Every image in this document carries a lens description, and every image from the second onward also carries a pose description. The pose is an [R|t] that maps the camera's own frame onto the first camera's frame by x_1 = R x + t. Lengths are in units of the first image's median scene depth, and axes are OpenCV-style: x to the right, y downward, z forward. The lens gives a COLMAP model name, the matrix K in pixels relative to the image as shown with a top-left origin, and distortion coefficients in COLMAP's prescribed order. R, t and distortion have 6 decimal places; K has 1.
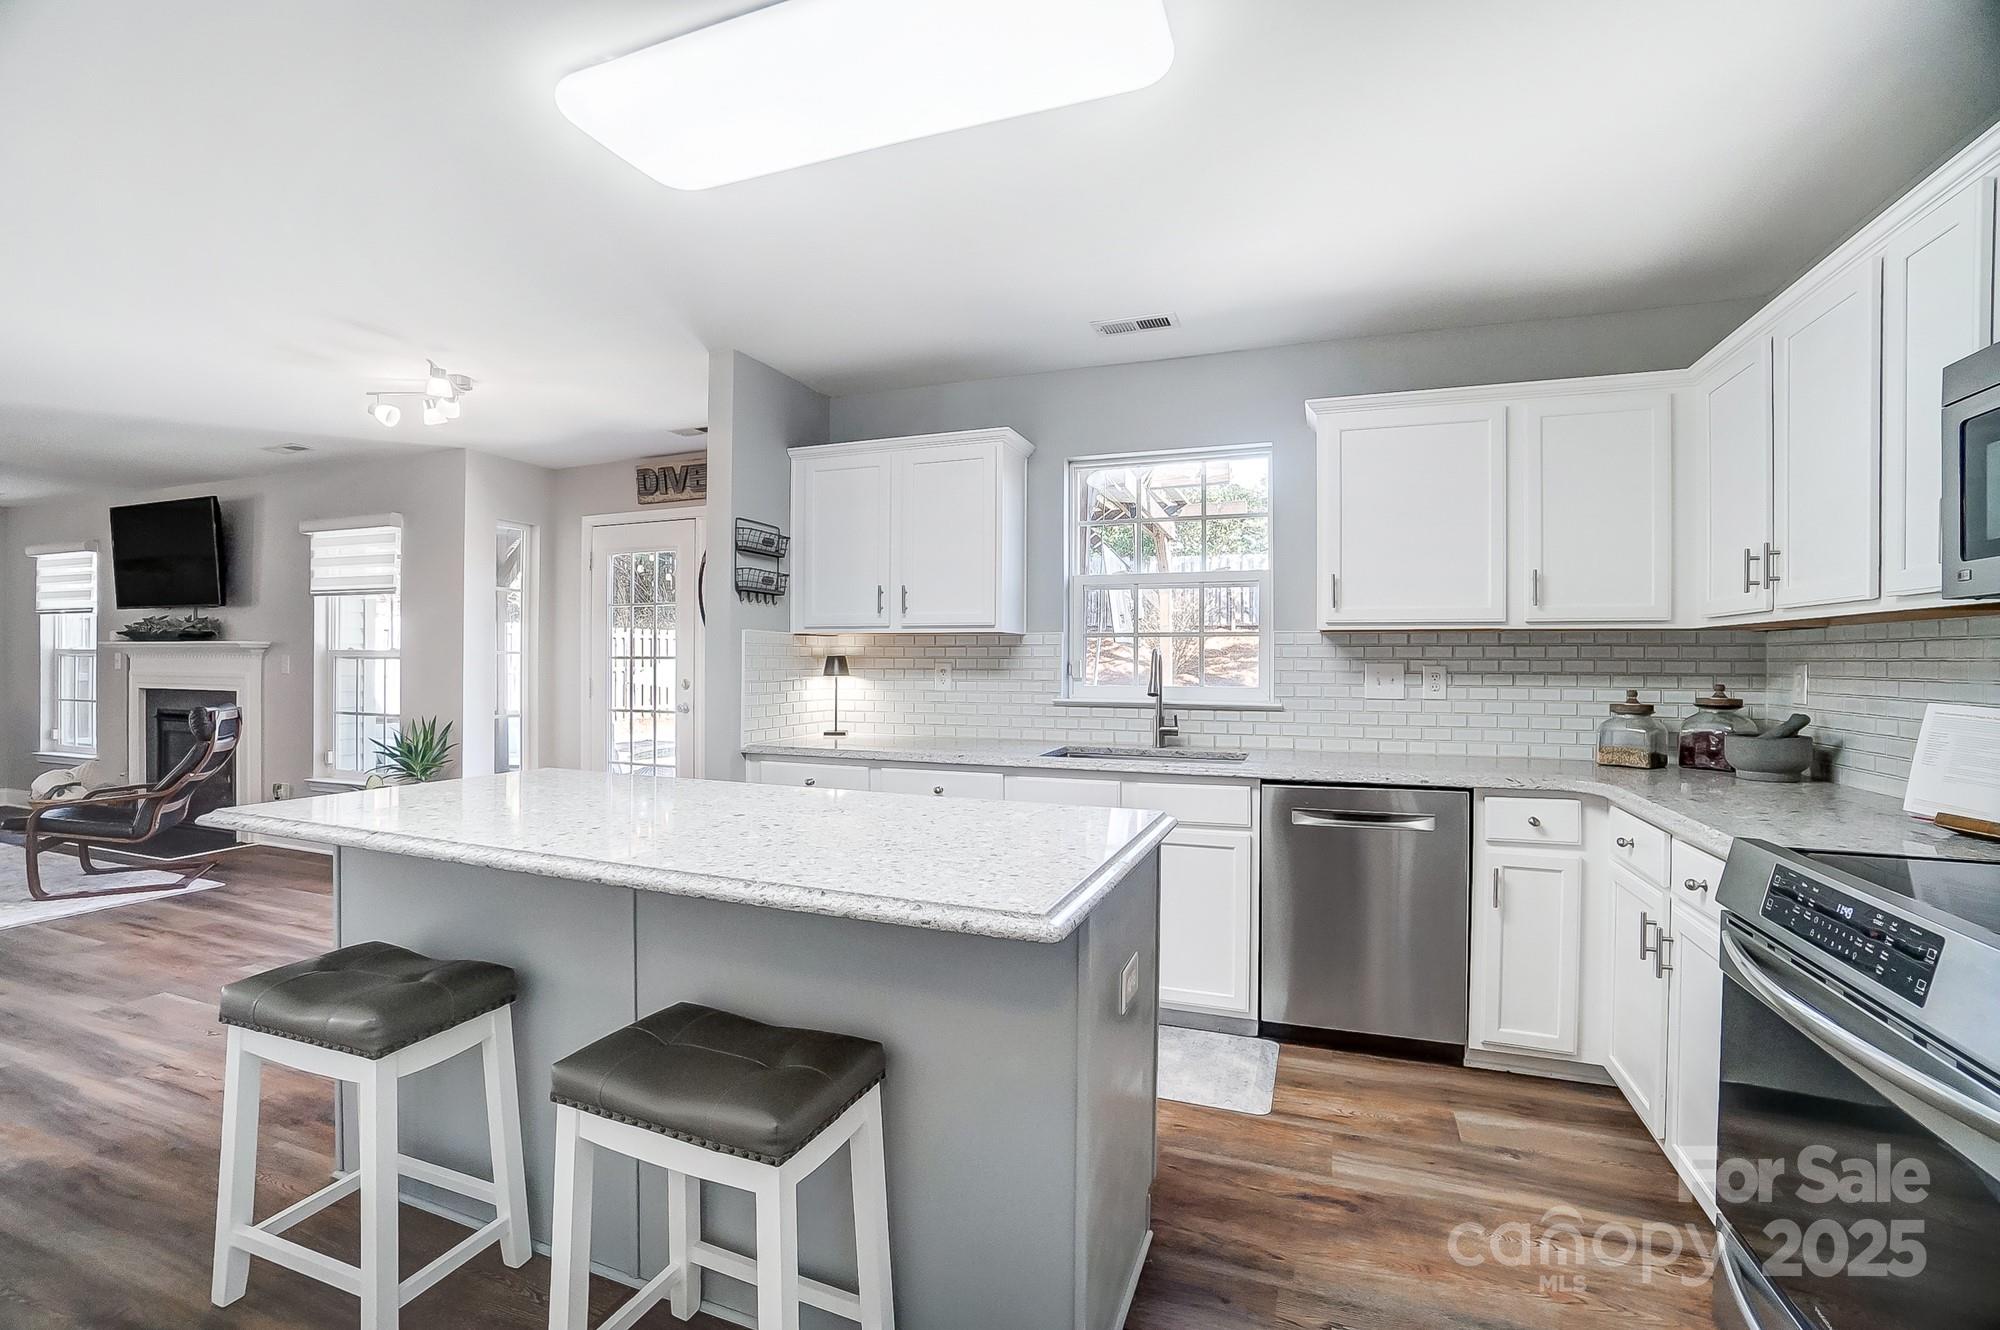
lens RADIAL K [[886.5, 0, 995.1], [0, 886.5, 655.8], [0, 0, 1]] dist [-0.063344, 0.021952]
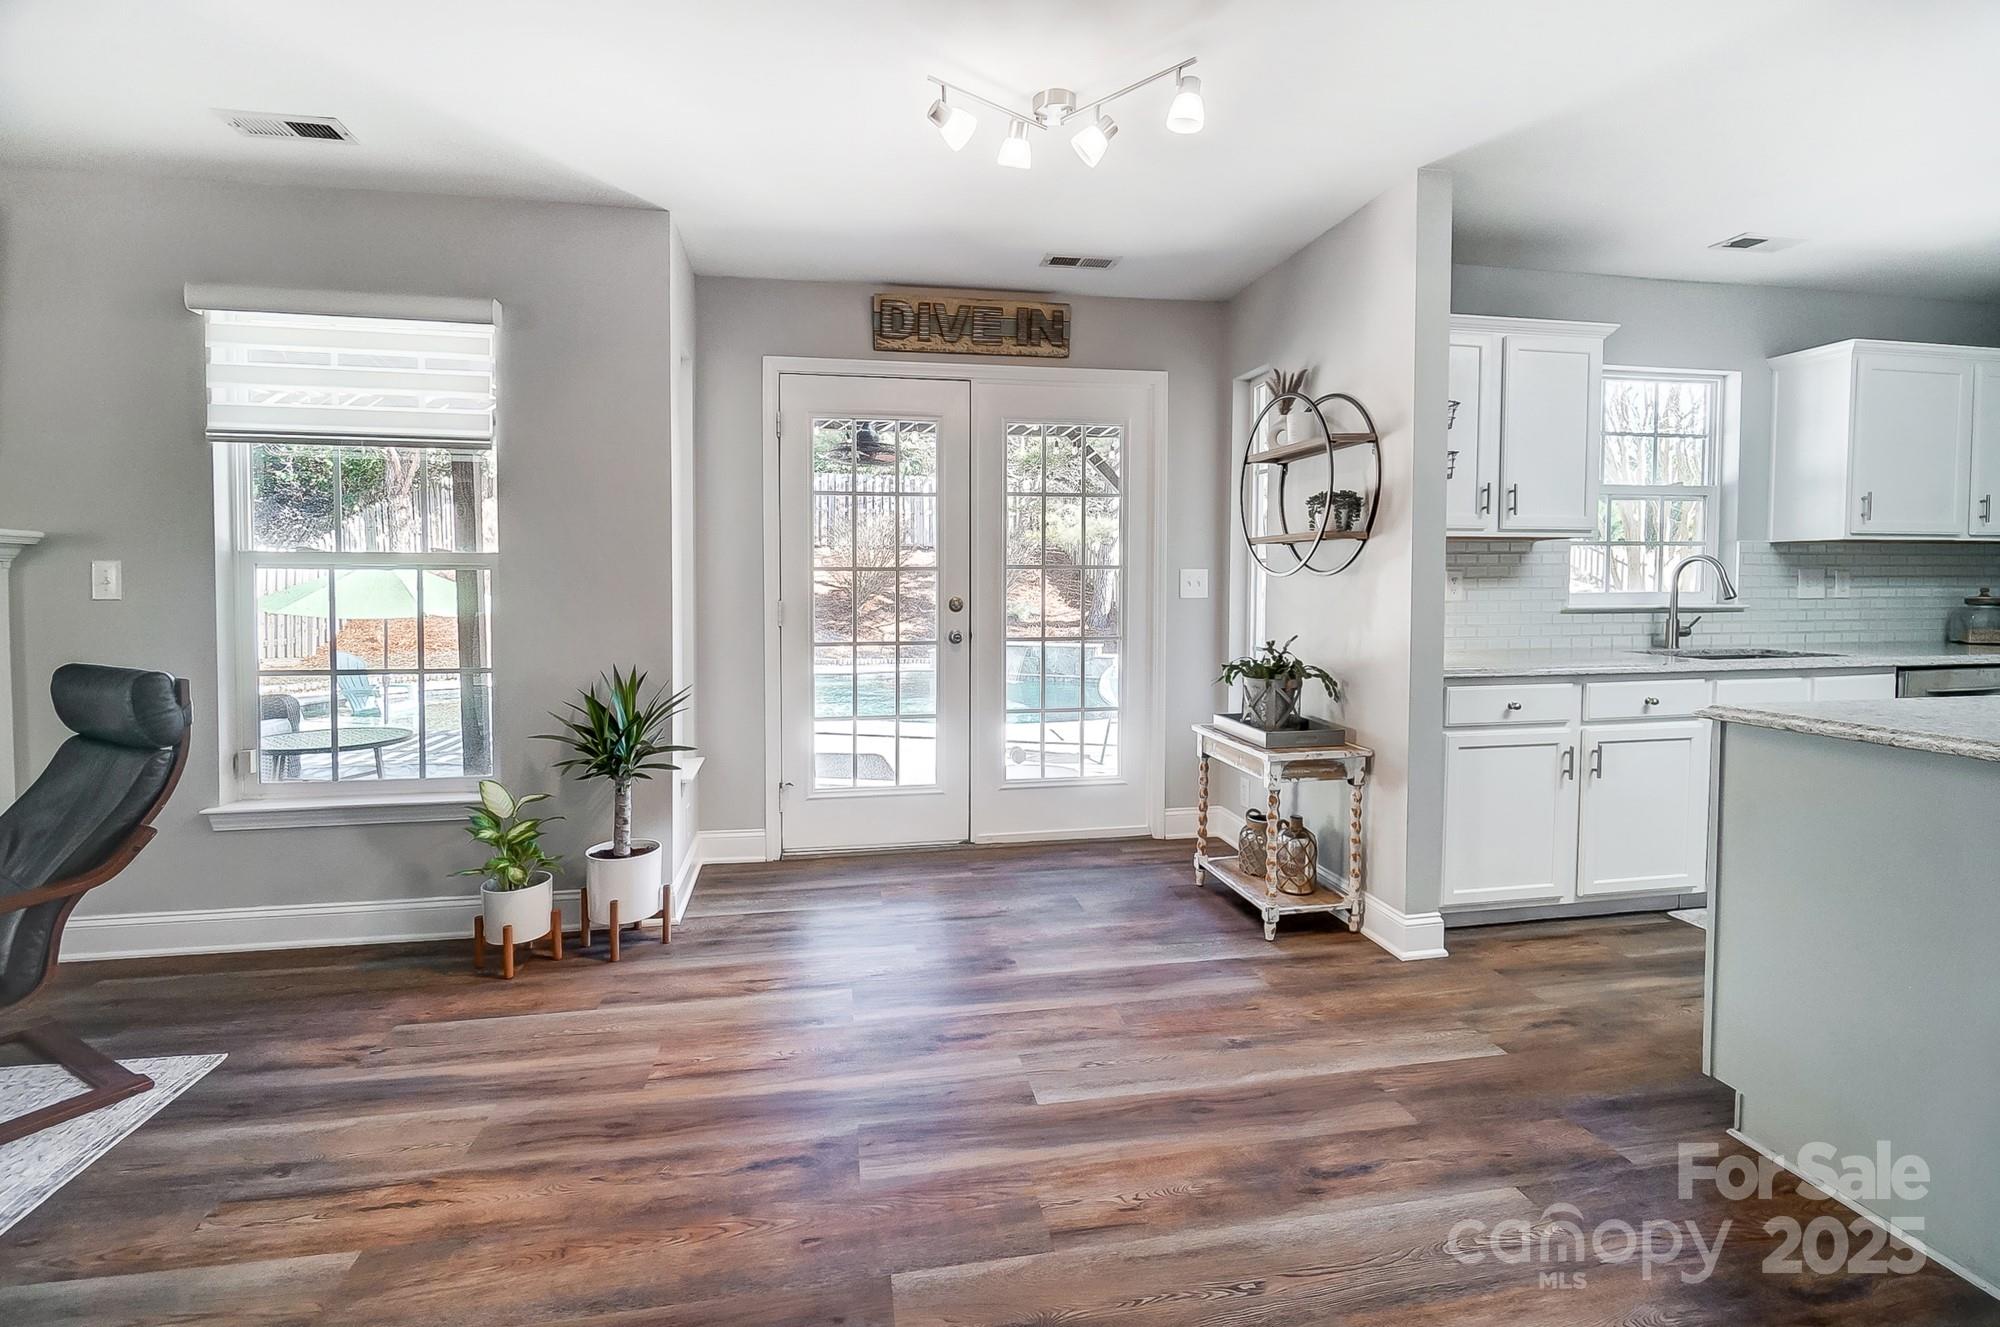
lens RADIAL K [[884.9, 0, 996.0], [0, 884.9, 614.1], [0, 0, 1]] dist [-0.008651, -0.000159]
pose [[0.853759, -0.023216, 0.520150, -0.919364], [0.003119, 0.999216, 0.039479, 0.015704], [-0.520658, -0.032083, 0.853162, 0.451404]]
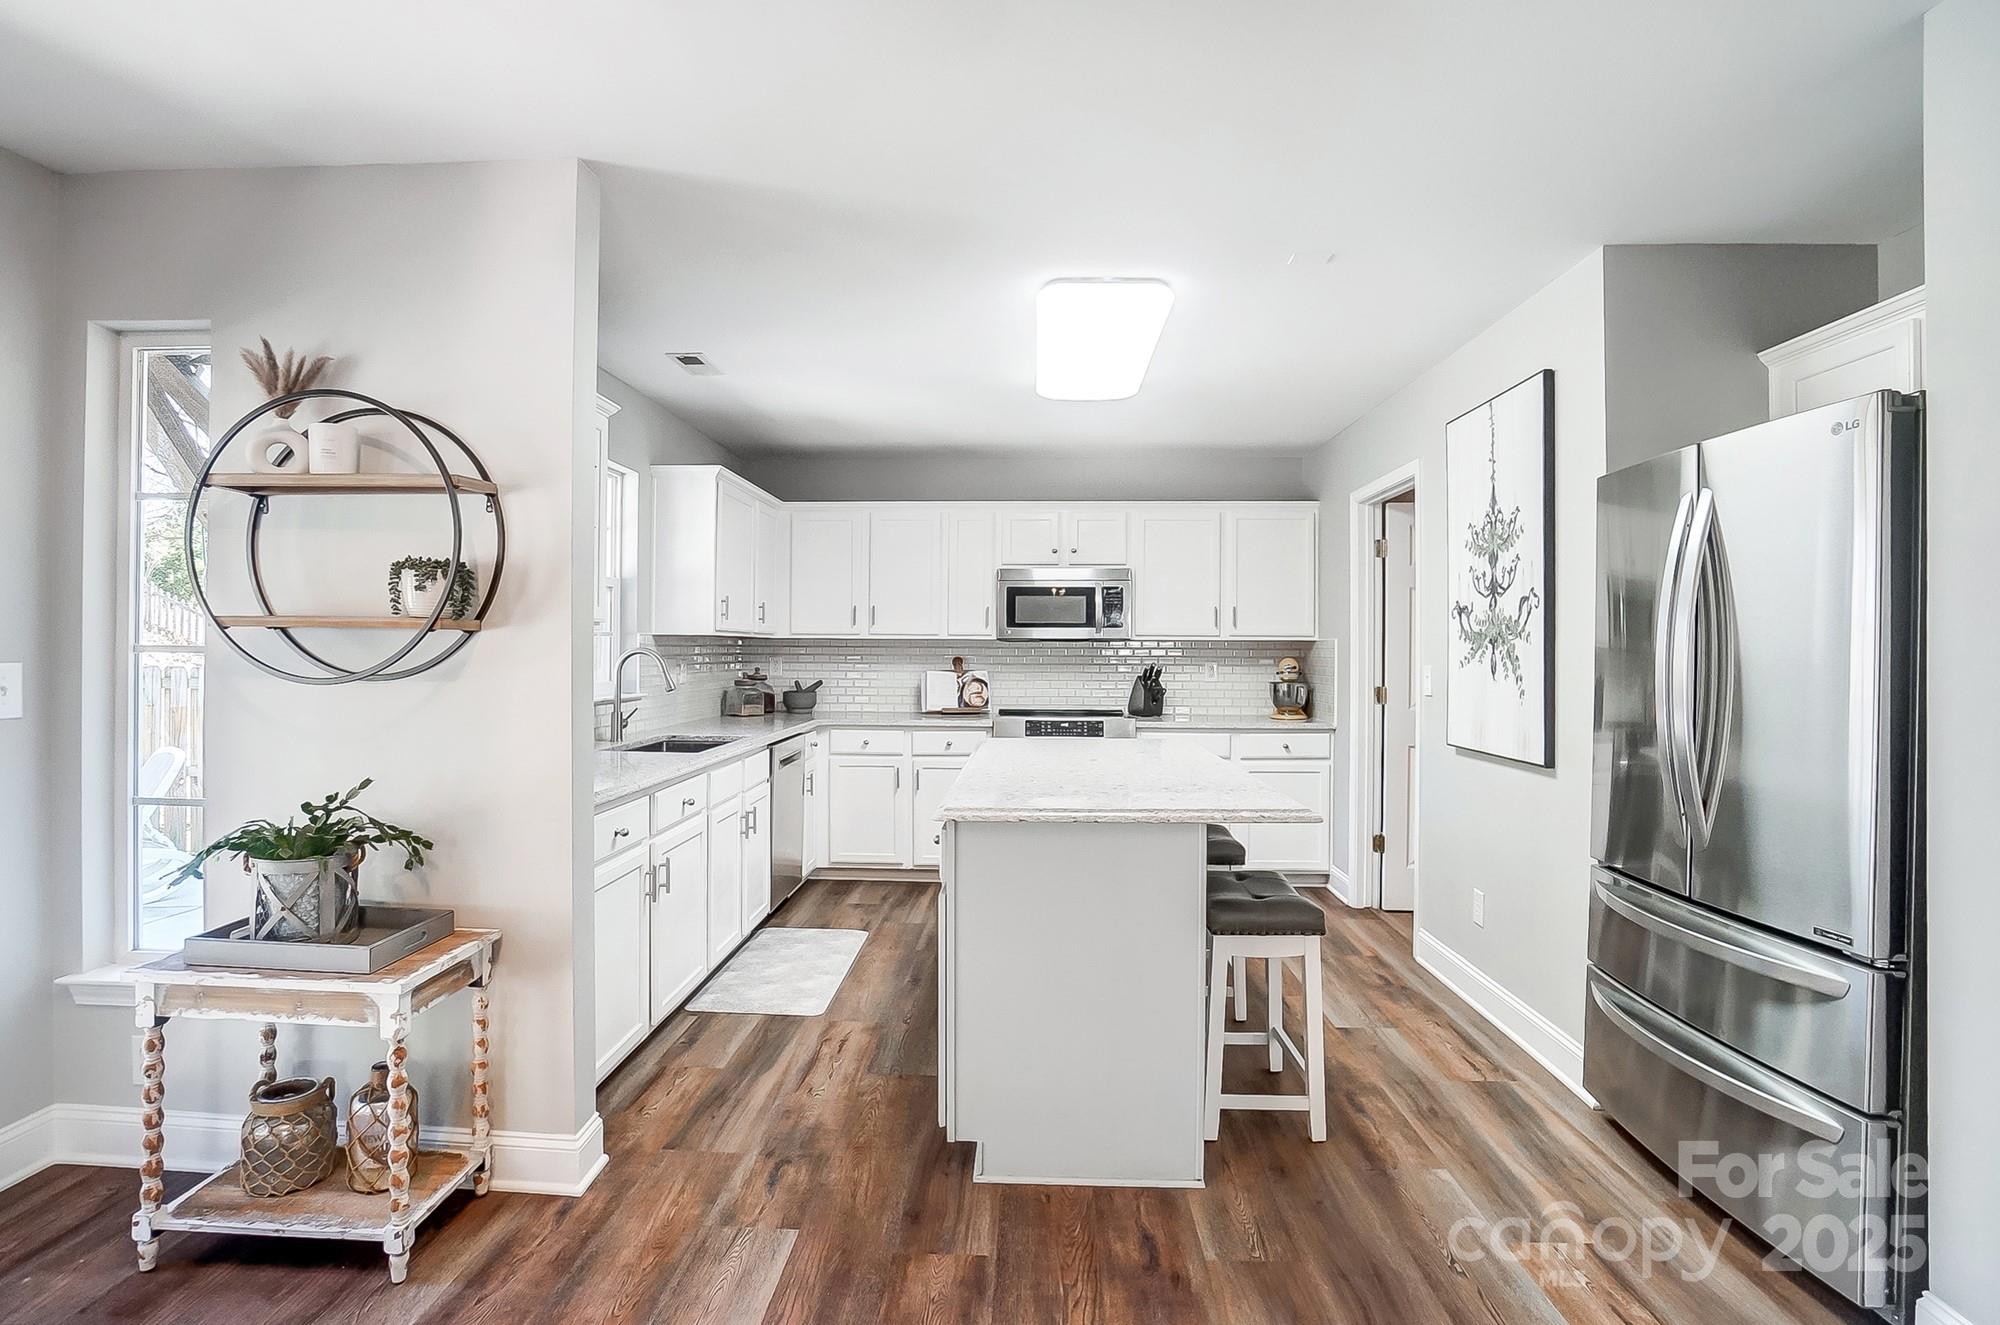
lens RADIAL K [[953.2, 0, 992.6], [0, 953.2, 650.7], [0, 0, 1]] dist [-0.069291, 0.020842]
pose [[-0.317038, -0.004475, 0.948402, -0.884314], [-0.008809, 0.999960, 0.001774, -0.008655], [-0.948372, -0.007792, -0.317064, 0.809940]]
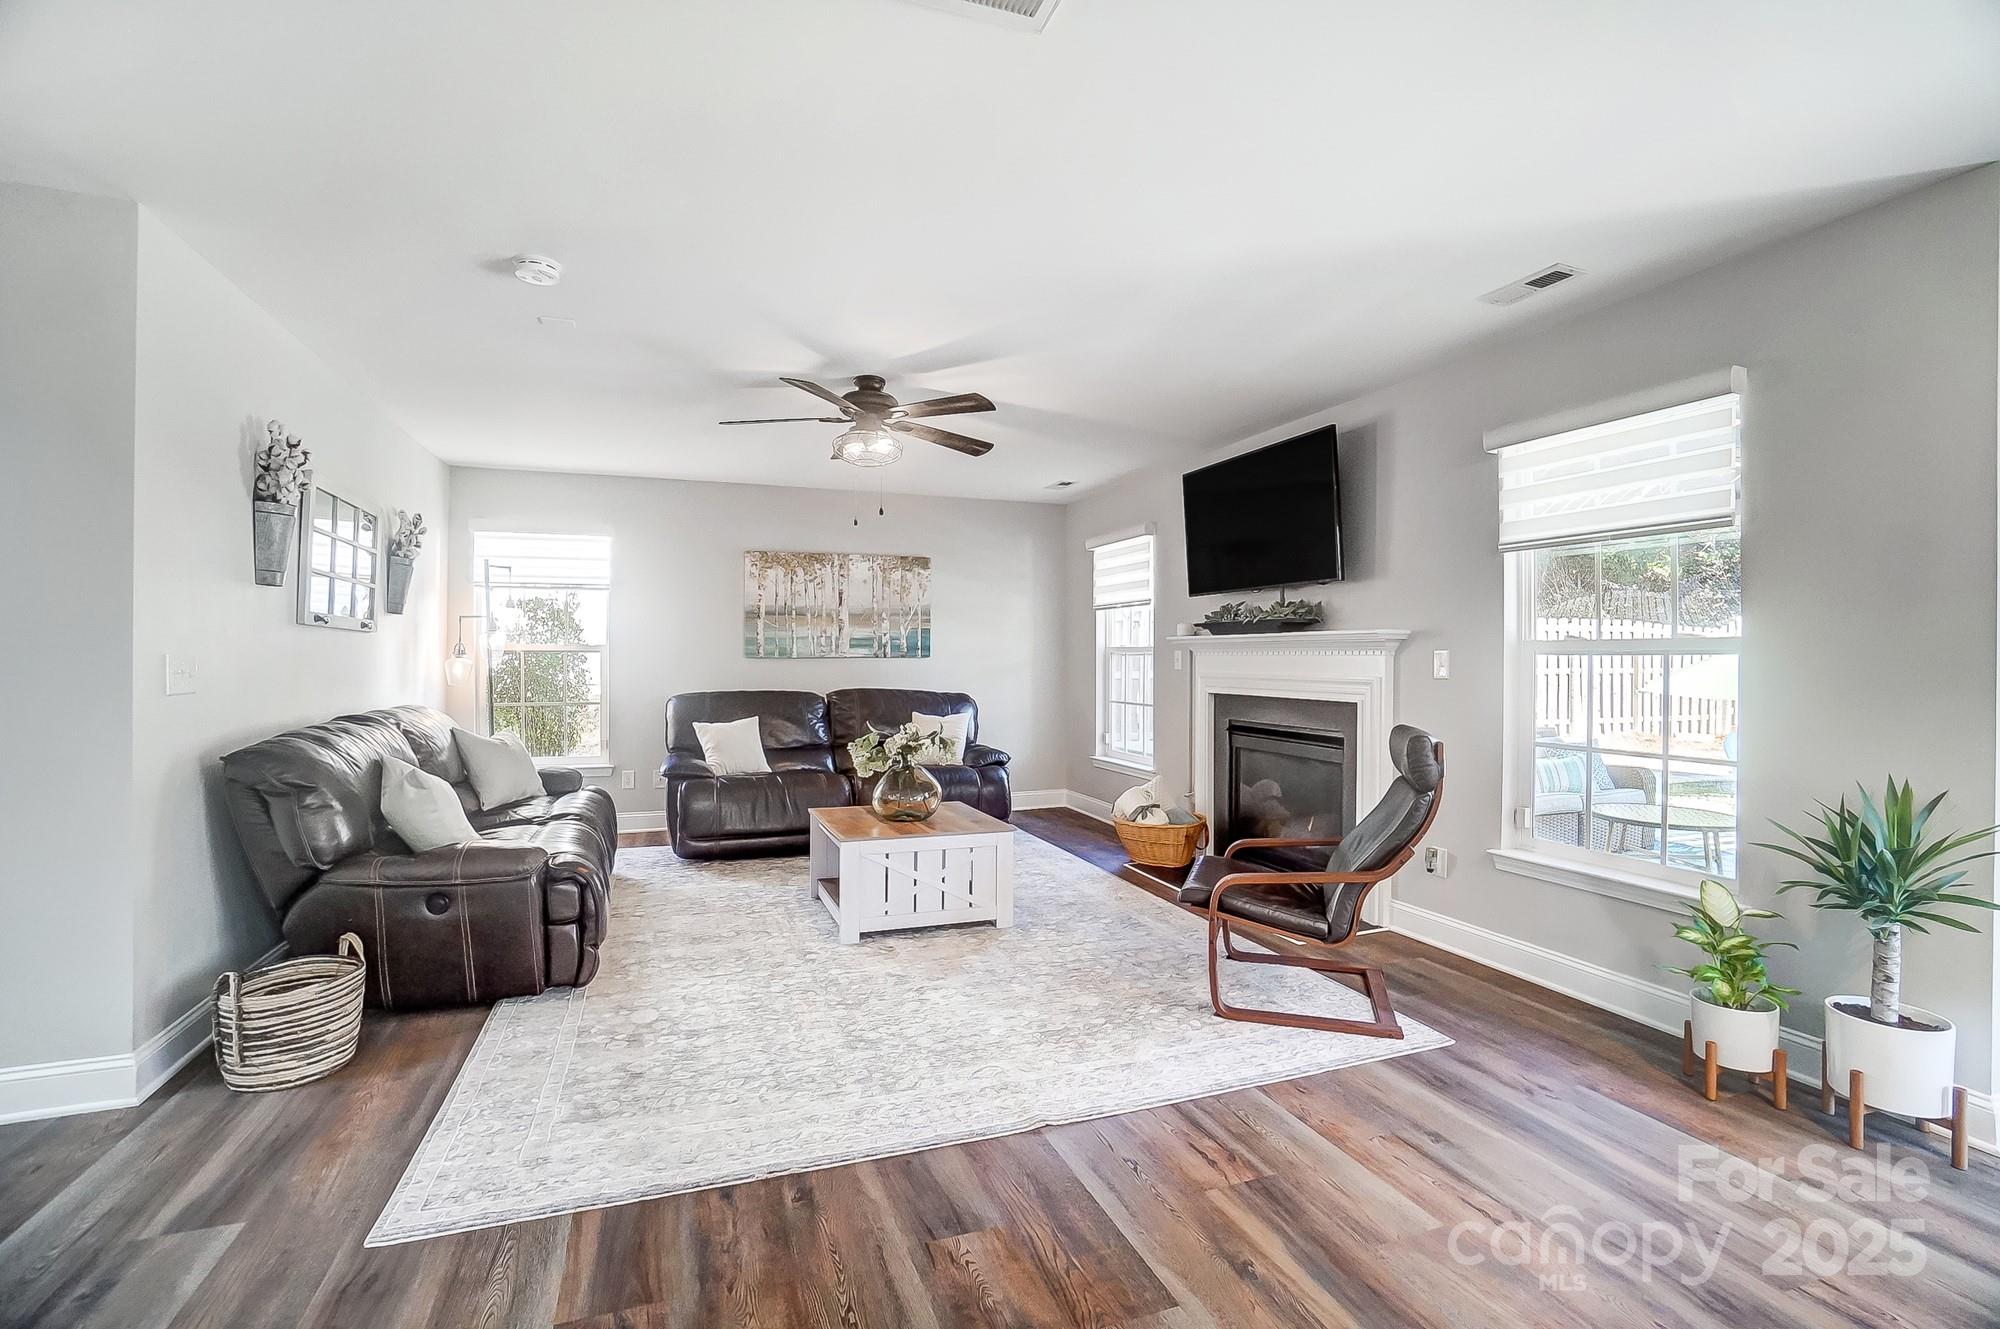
lens RADIAL K [[886.5, 0, 995.1], [0, 886.5, 655.3], [0, 0, 1]] dist [-0.063344, 0.021952]
pose [[0.664388, -0.004157, -0.747376, -0.779685], [0.001929, 0.999991, -0.003847, 0.007438], [0.747385, 0.001114, 0.664390, 0.434596]]
